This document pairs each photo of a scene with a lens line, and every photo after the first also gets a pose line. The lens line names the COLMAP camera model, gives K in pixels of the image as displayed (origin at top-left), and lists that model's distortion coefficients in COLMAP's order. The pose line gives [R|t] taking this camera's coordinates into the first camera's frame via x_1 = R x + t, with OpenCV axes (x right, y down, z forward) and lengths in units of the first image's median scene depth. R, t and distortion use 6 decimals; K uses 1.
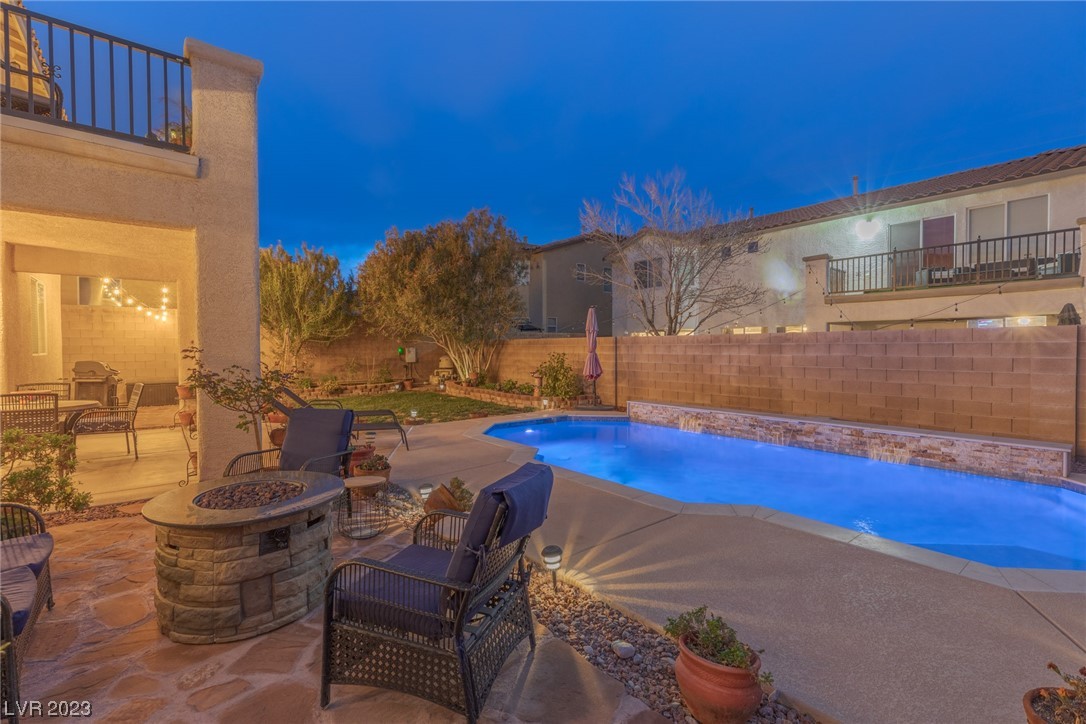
lens RADIAL K [[484.5, 0, 550.8], [0, 484.5, 356.1], [0, 0, 1]] dist [0.007225, -0.000265]
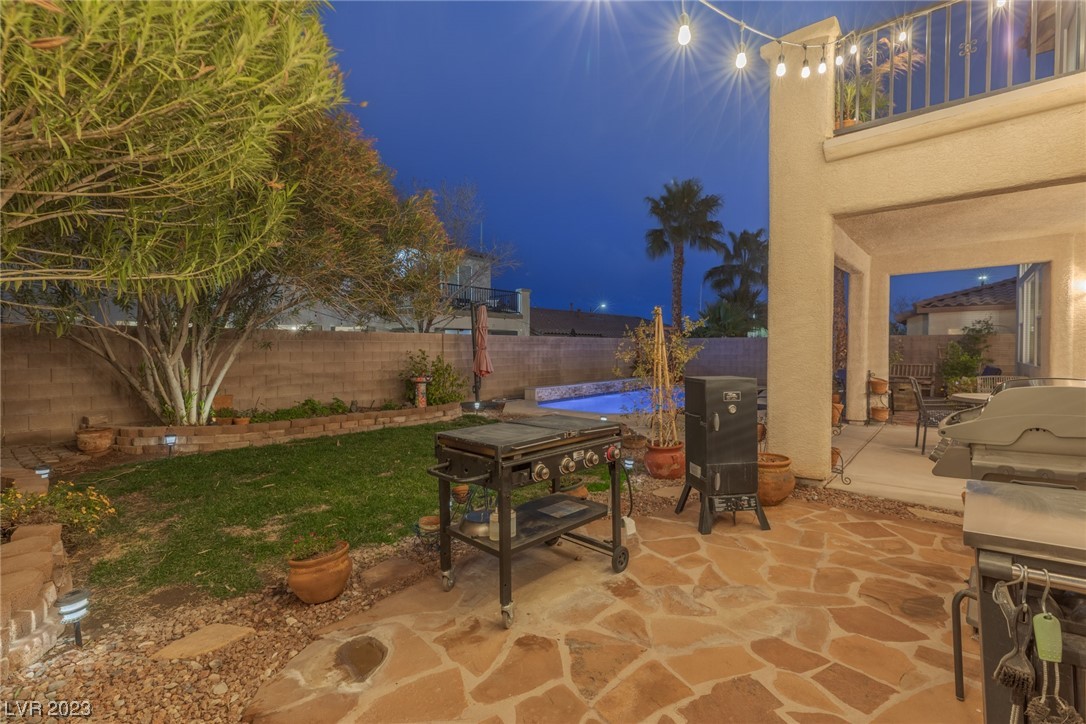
lens RADIAL K [[484.5, 0, 544.4], [0, 484.5, 360.5], [0, 0, 1]] dist [0.007225, -0.000265]
pose [[-0.175614, -0.018694, 0.984282, -1.126207], [0.023728, 0.999449, 0.023216, -0.004946], [-0.984173, 0.027432, -0.175073, 1.273245]]
